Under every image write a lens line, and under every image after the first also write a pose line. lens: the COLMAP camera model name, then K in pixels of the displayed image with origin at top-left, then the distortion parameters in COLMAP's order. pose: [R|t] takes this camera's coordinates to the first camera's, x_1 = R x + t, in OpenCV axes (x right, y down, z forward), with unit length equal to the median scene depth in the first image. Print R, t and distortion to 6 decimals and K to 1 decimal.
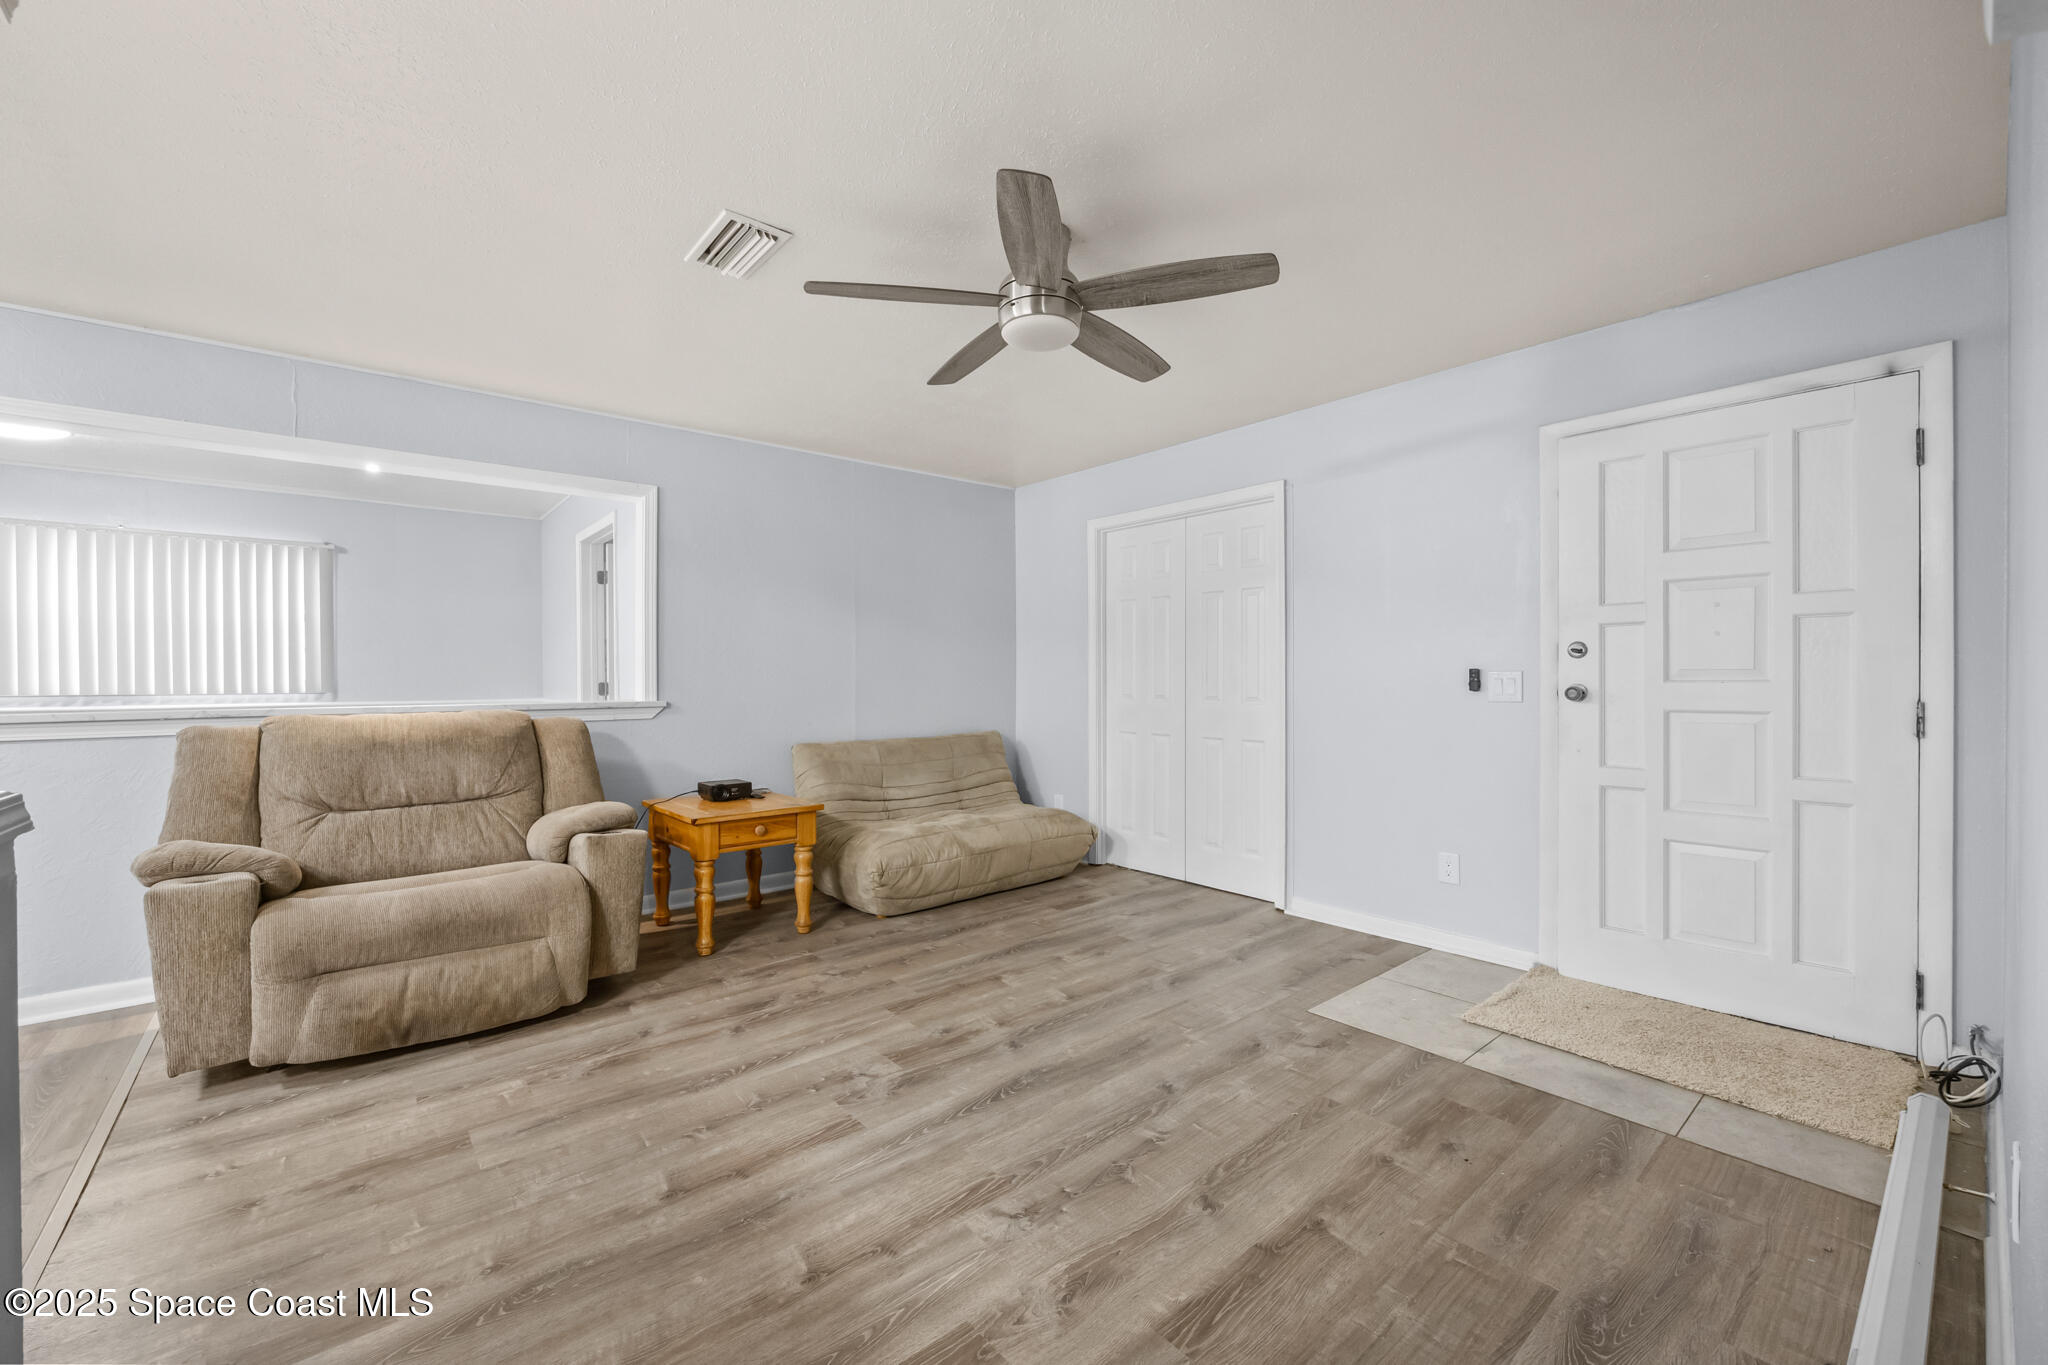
lens RADIAL K [[828.1, 0, 1015.8], [0, 828.1, 683.6], [0, 0, 1]] dist [-0.003461, 0.000059]
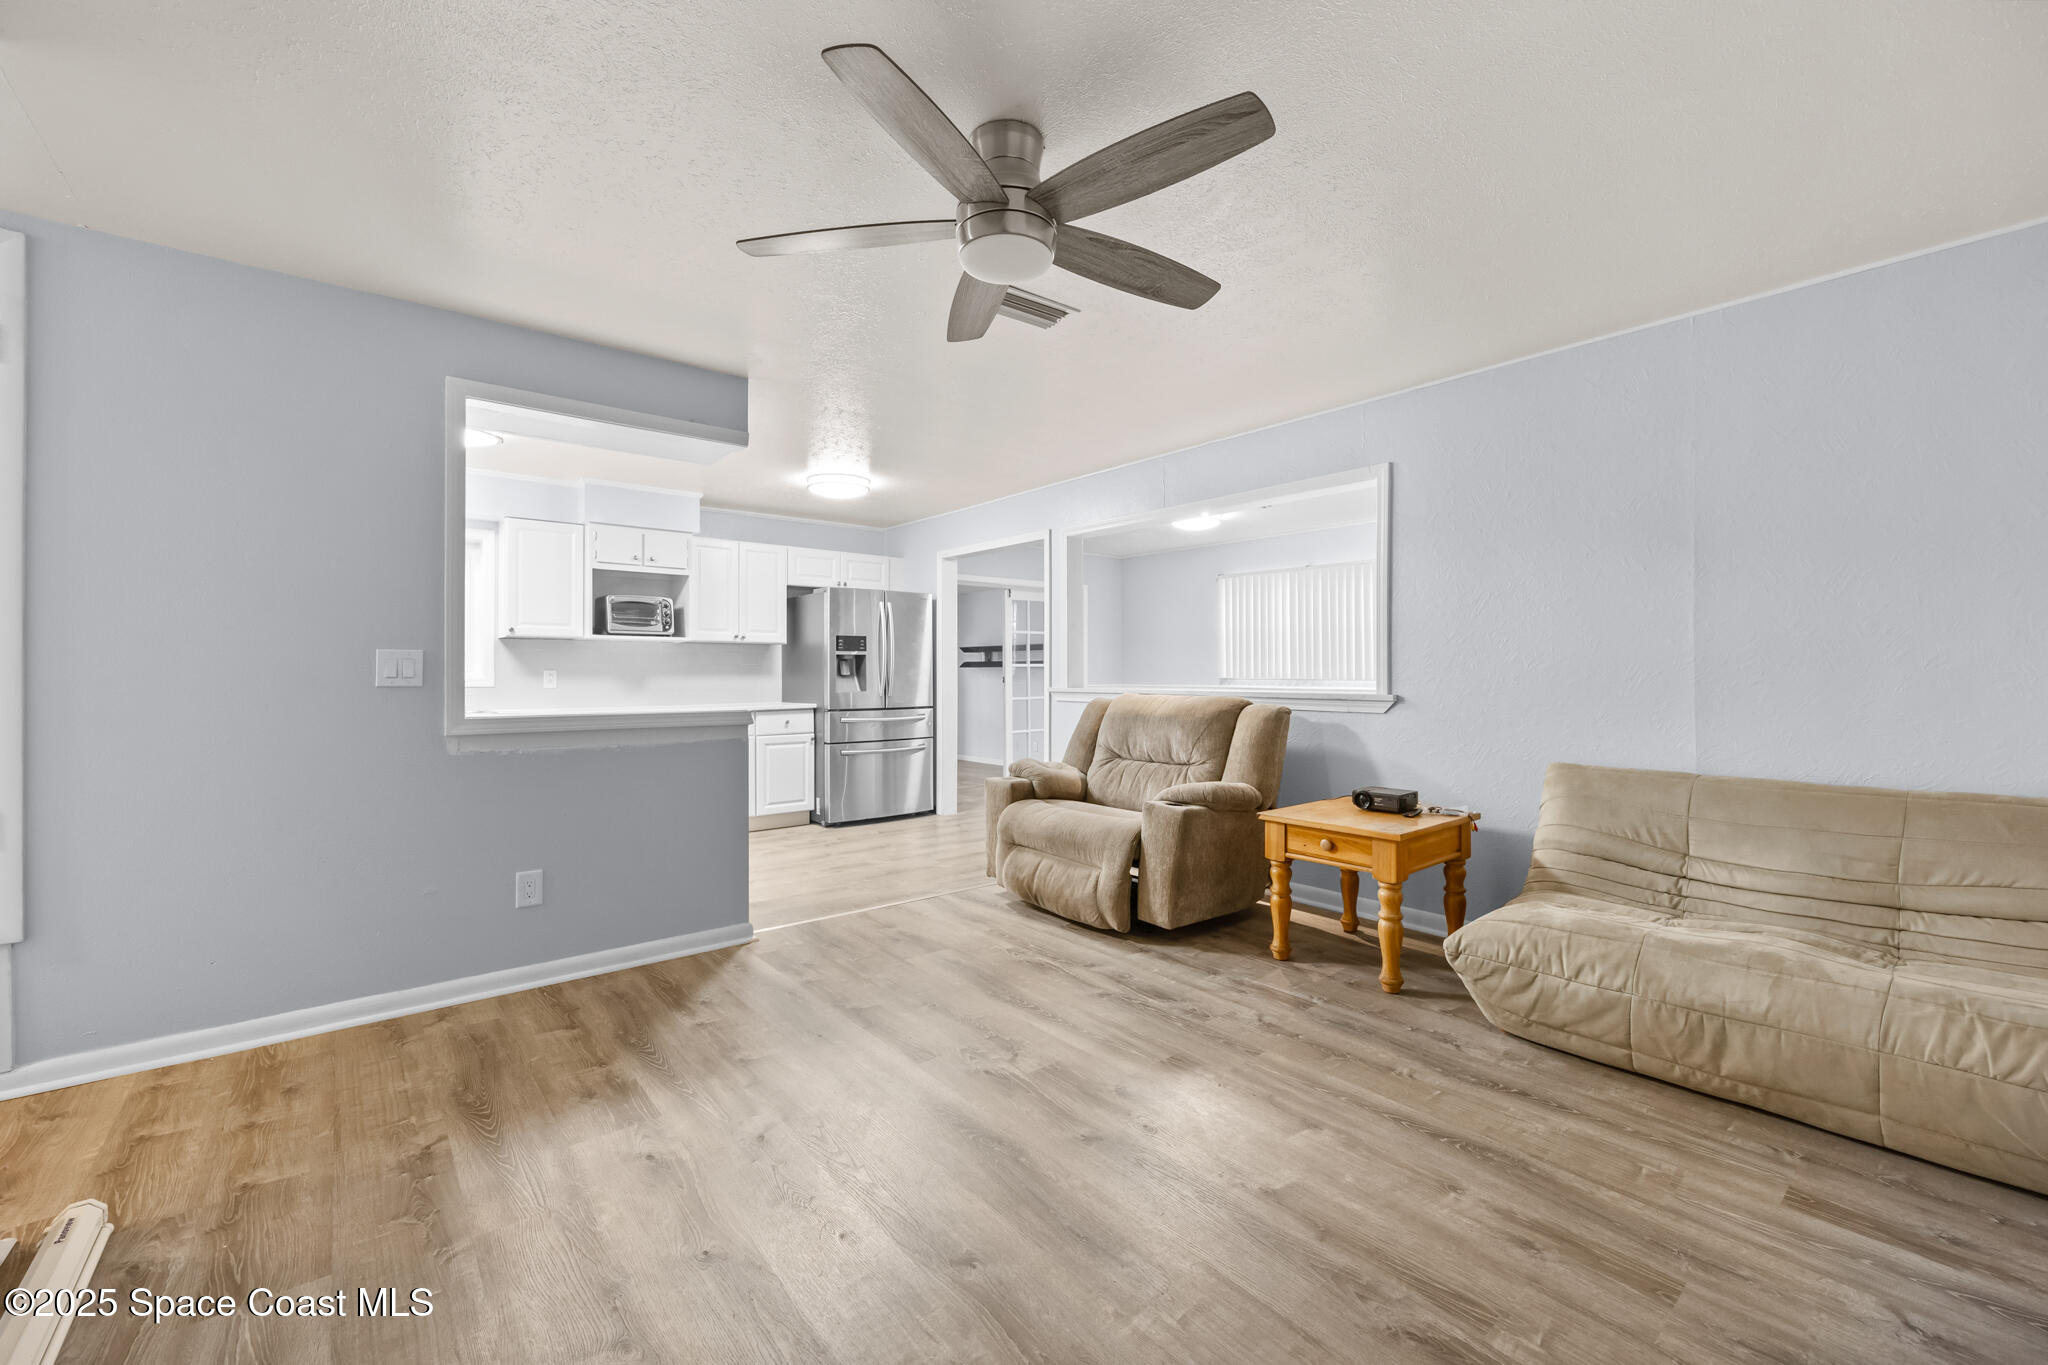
lens RADIAL K [[828.1, 0, 1007.6], [0, 828.1, 669.9], [0, 0, 1]] dist [-0.003461, 0.000059]
pose [[-0.026291, 0.004625, -0.999644, 0.756491], [-0.004649, 0.999978, 0.004749, -0.014248], [0.999644, 0.004772, -0.026269, 0.902410]]
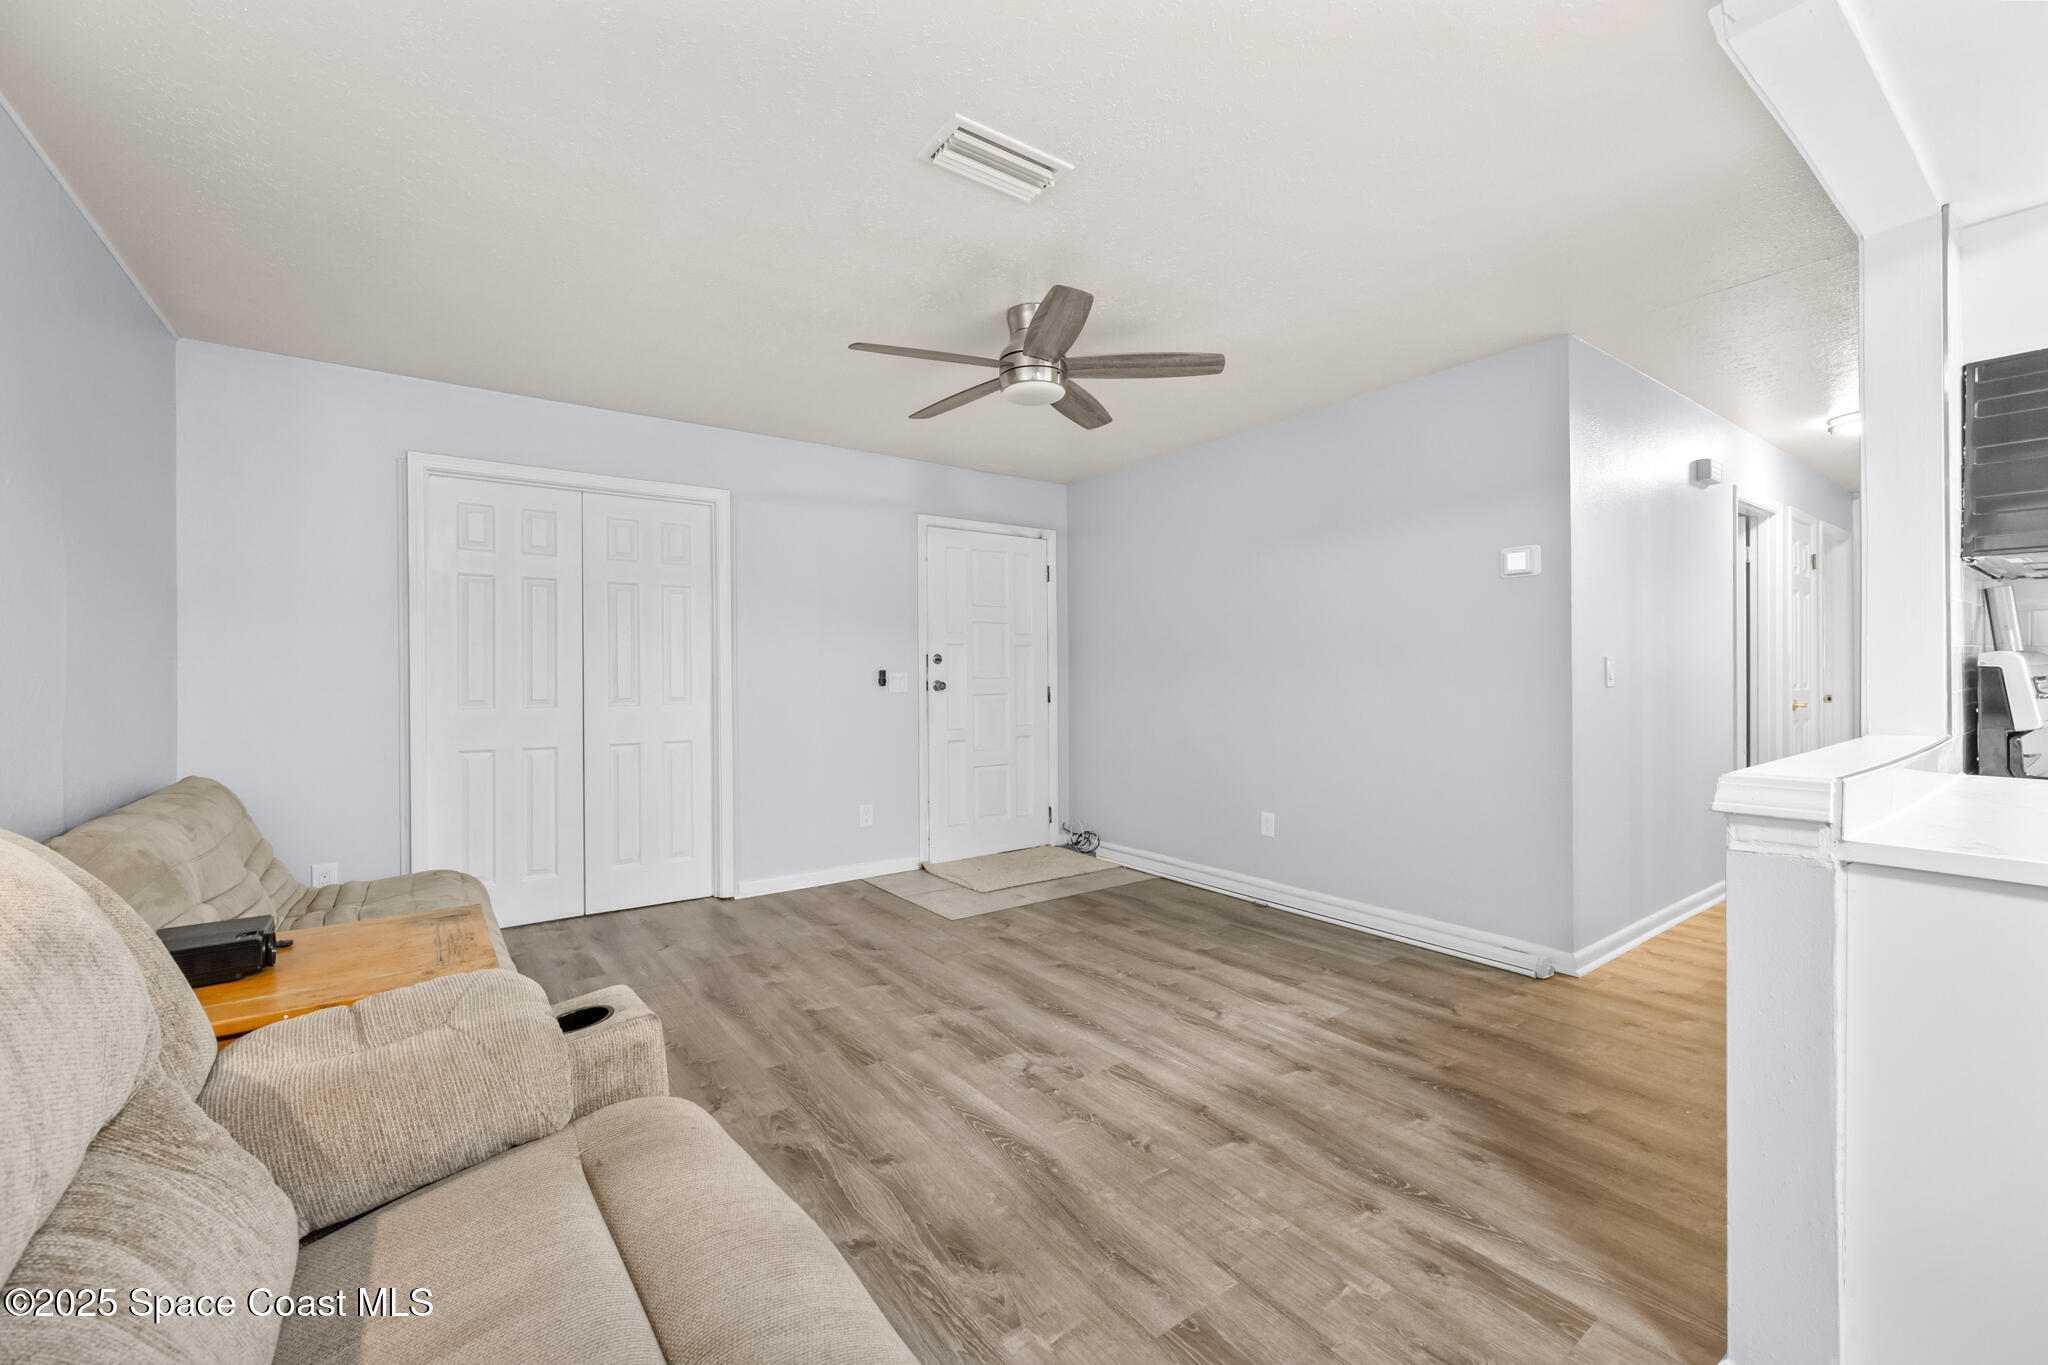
lens RADIAL K [[828.1, 0, 1026.7], [0, 828.1, 676.8], [0, 0, 1]] dist [-0.003461, 0.000059]
pose [[0.062492, 0.000513, 0.998045, -1.054218], [0.012807, 0.999917, -0.001316, -0.002252], [-0.997963, 0.012864, 0.062481, 0.826339]]
